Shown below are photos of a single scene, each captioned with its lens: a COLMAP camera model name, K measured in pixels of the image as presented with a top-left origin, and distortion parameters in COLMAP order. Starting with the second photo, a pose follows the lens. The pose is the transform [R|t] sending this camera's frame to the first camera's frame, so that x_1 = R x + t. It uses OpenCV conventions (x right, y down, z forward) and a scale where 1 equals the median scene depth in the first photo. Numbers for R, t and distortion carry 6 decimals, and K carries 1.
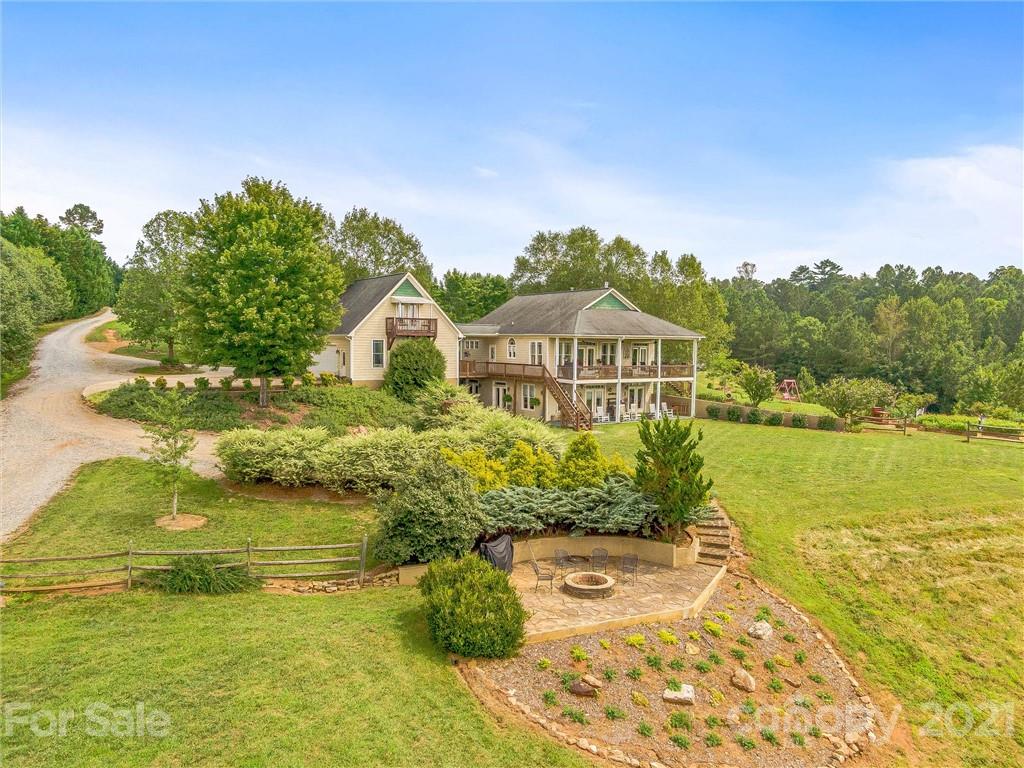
lens RADIAL K [[816.0, 0, 504.9], [0, 816.0, 363.0], [0, 0, 1]] dist [0.021765, -0.021657]
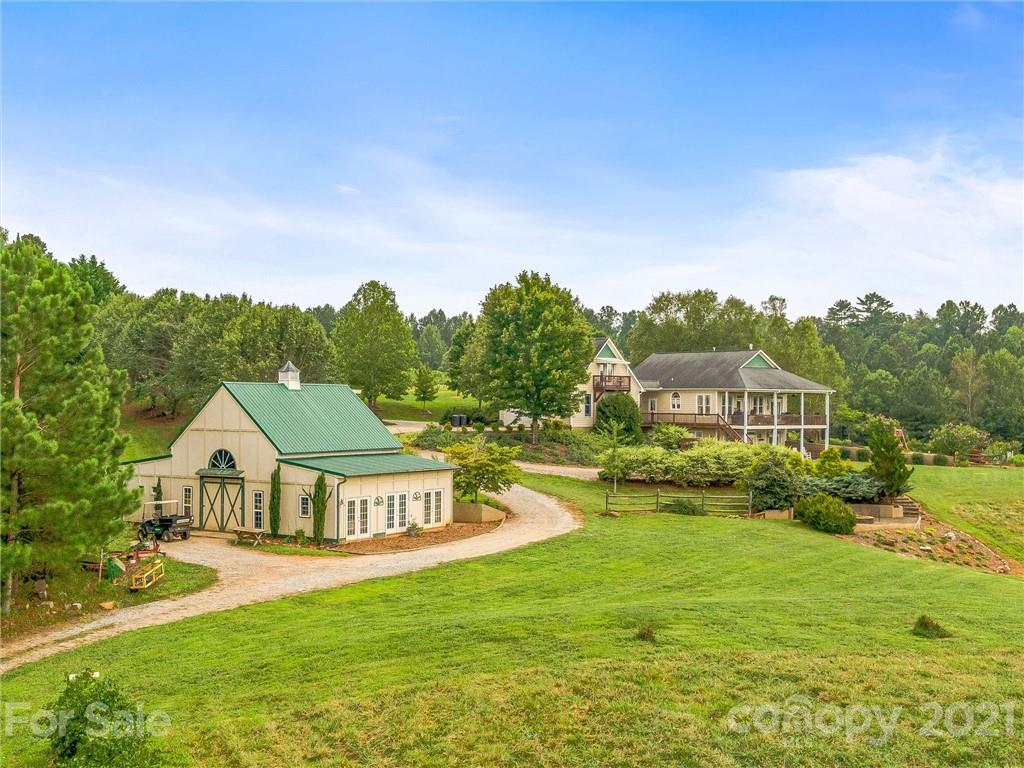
lens RADIAL K [[1261.3, 0, 514.6], [0, 1261.3, 384.9], [0, 0, 1]] dist [0.036595, 0.000000]
pose [[0.993418, -0.001712, 0.114530, -0.477618], [0.006255, 0.999207, -0.039316, 0.031827], [-0.114372, 0.039773, 0.992641, -0.854392]]
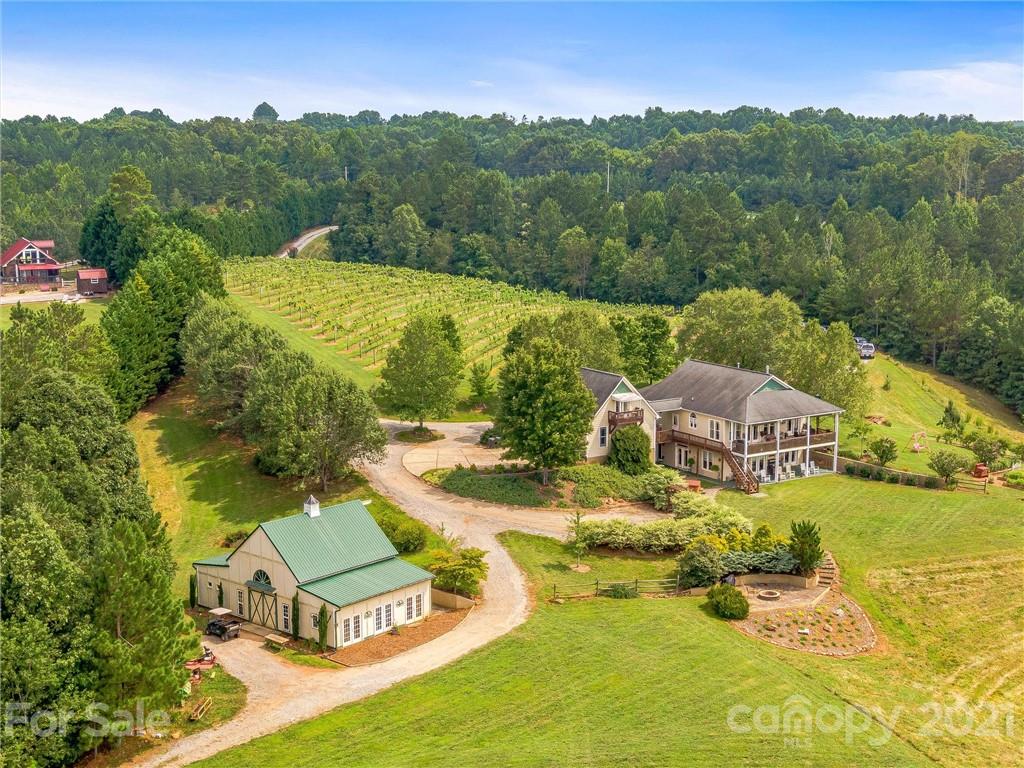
lens RADIAL K [[1546.4, 0, 511.2], [0, 1546.4, 382.0], [0, 0, 1]] dist [0.041685, 0.000000]
pose [[0.999794, -0.006301, -0.019273, -0.258978], [0.008462, 0.993420, 0.114215, -0.403281], [0.018426, -0.114355, 0.993269, -1.592299]]
